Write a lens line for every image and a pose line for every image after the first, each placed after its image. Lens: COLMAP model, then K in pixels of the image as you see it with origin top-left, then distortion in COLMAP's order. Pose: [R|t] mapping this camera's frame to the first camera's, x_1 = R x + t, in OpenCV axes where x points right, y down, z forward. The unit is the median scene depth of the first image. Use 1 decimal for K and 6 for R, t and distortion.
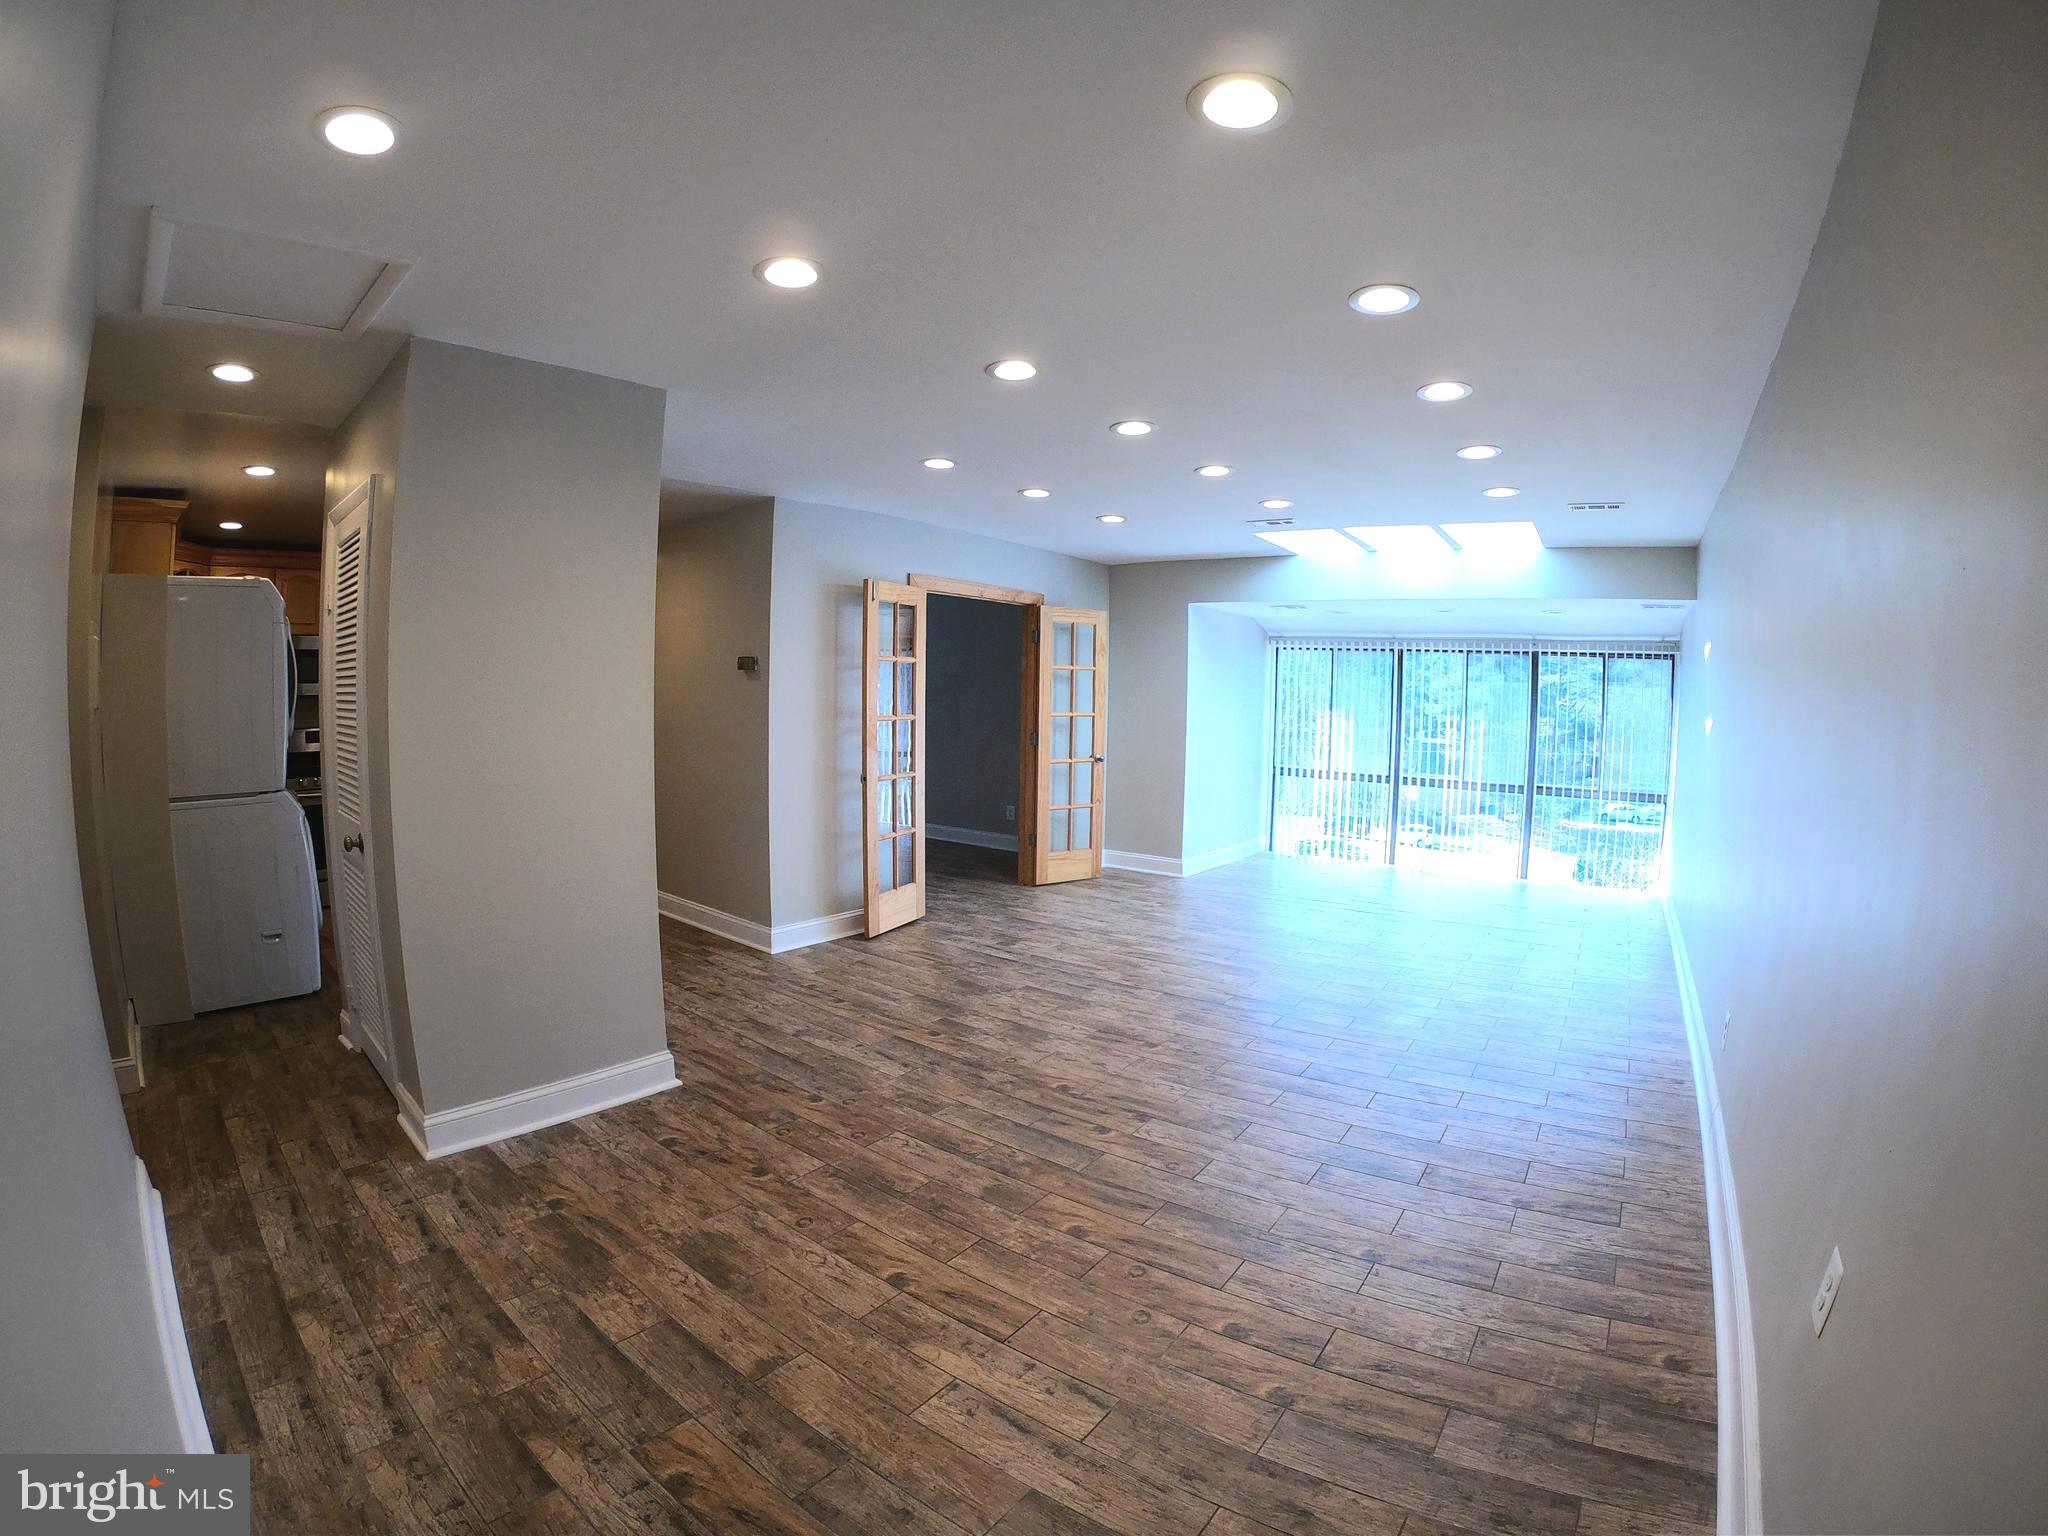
lens RADIAL K [[887.2, 0, 1027.0], [0, 887.2, 769.5], [0, 0, 1]] dist [-0.223369, 0.046551]
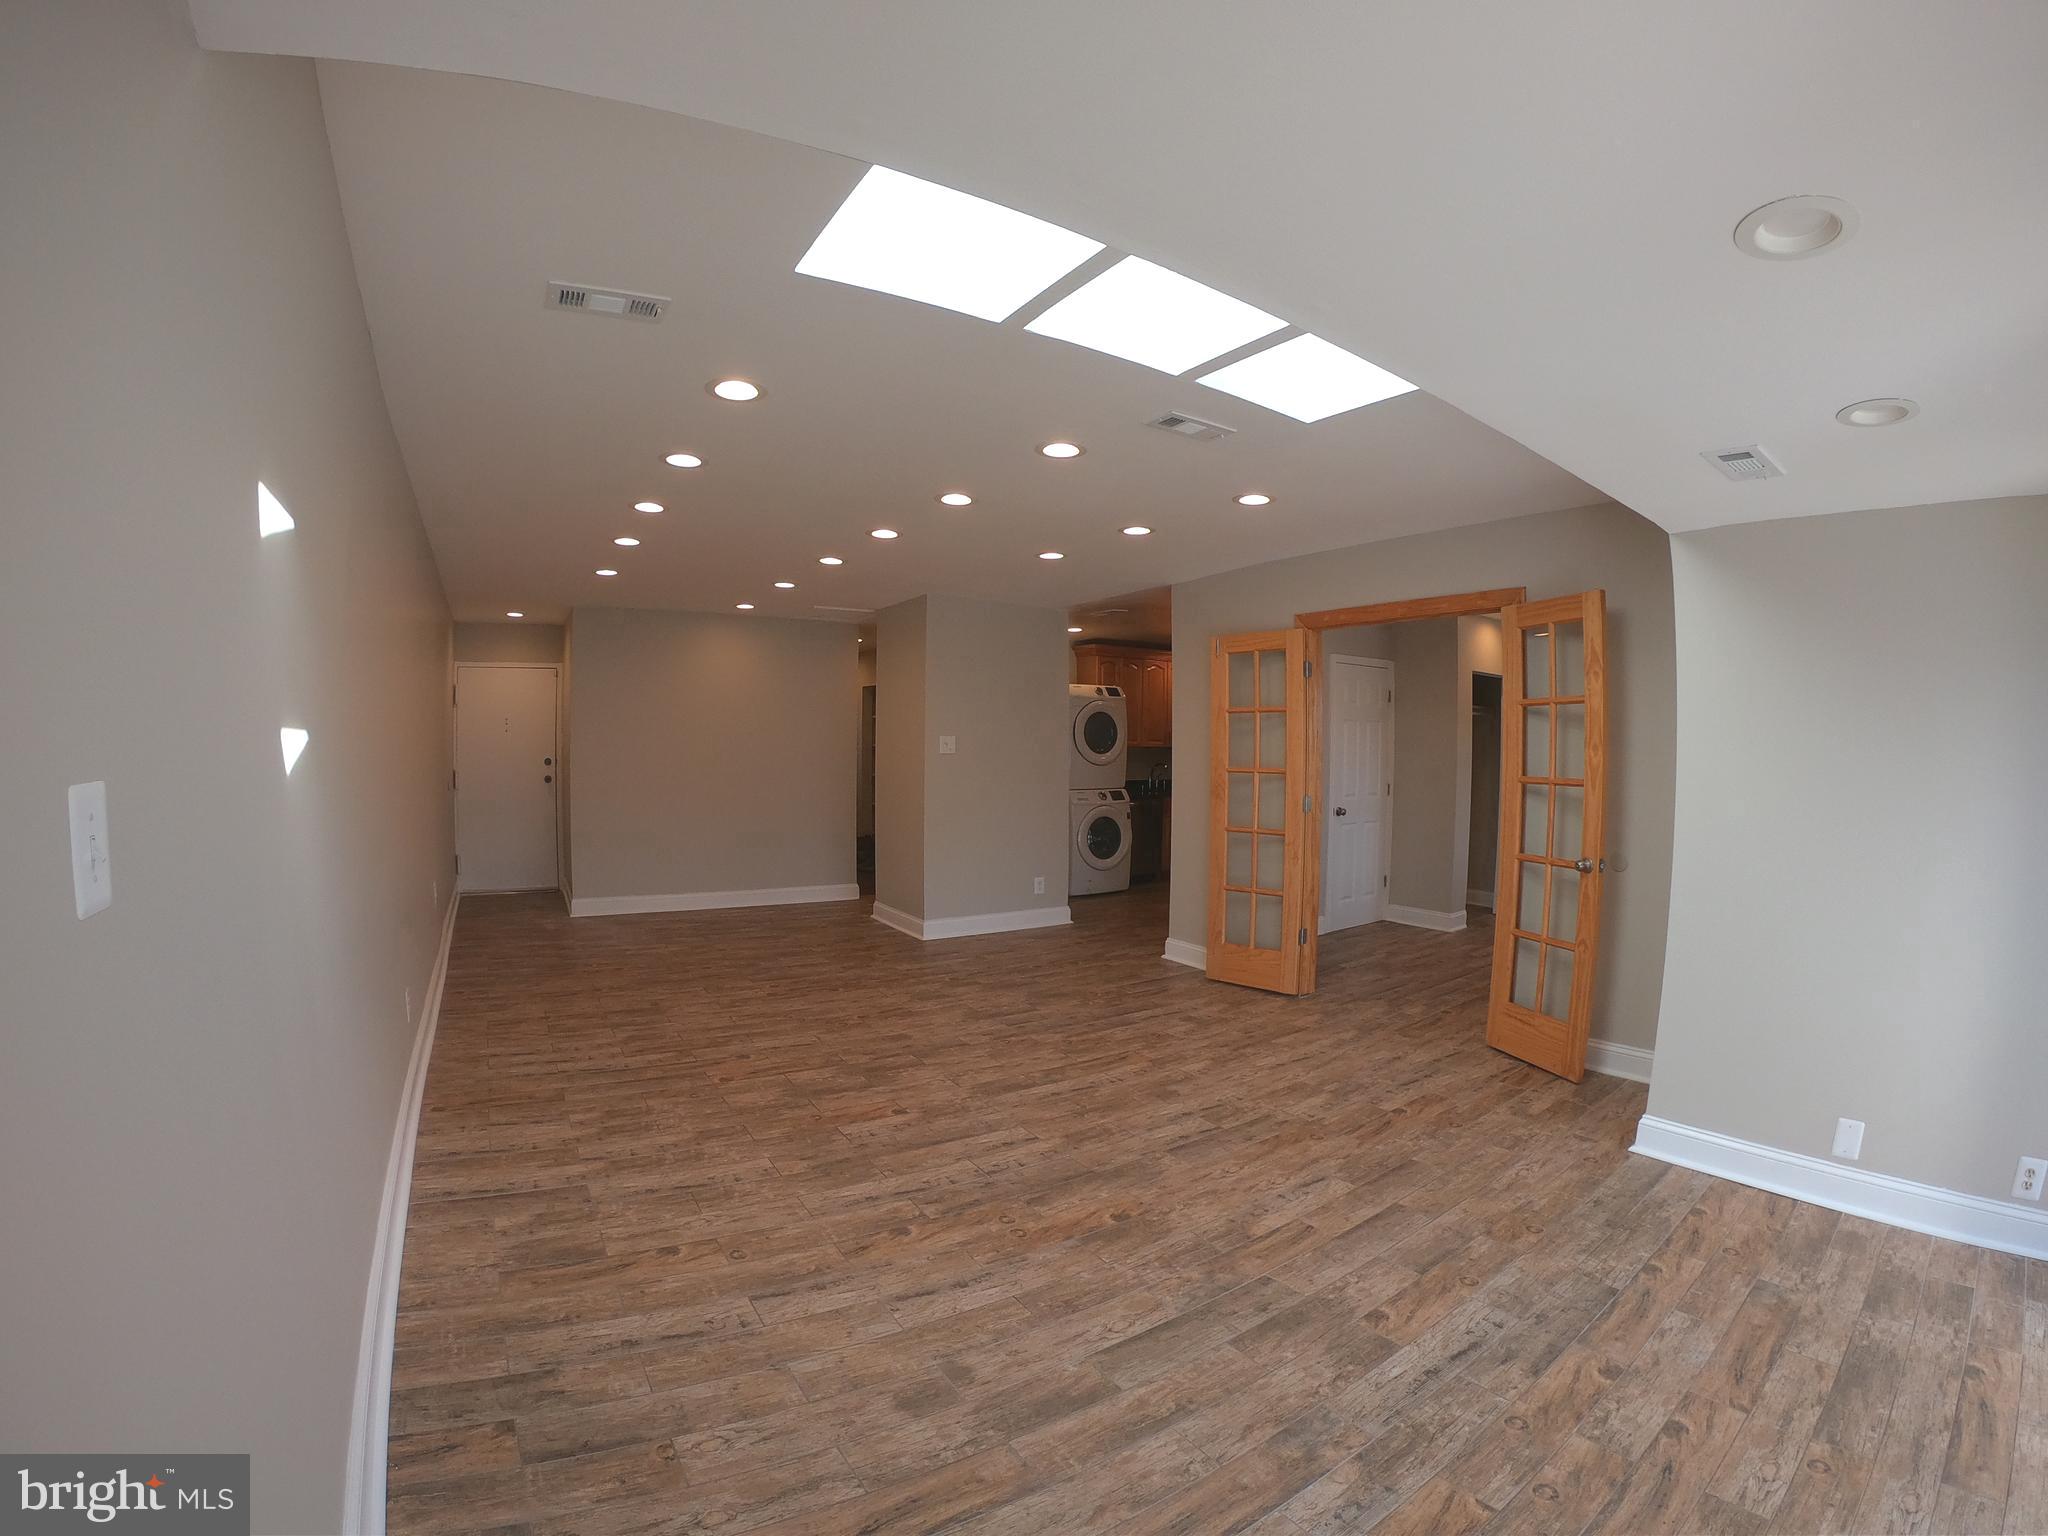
lens RADIAL K [[886.7, 0, 1040.3], [0, 886.7, 763.7], [0, 0, 1]] dist [-0.231334, 0.051413]
pose [[-0.334007, -0.006793, -0.942546, 1.102736], [-0.090708, 0.995564, 0.024969, -0.088573], [0.938196, 0.093837, -0.333141, 1.448868]]
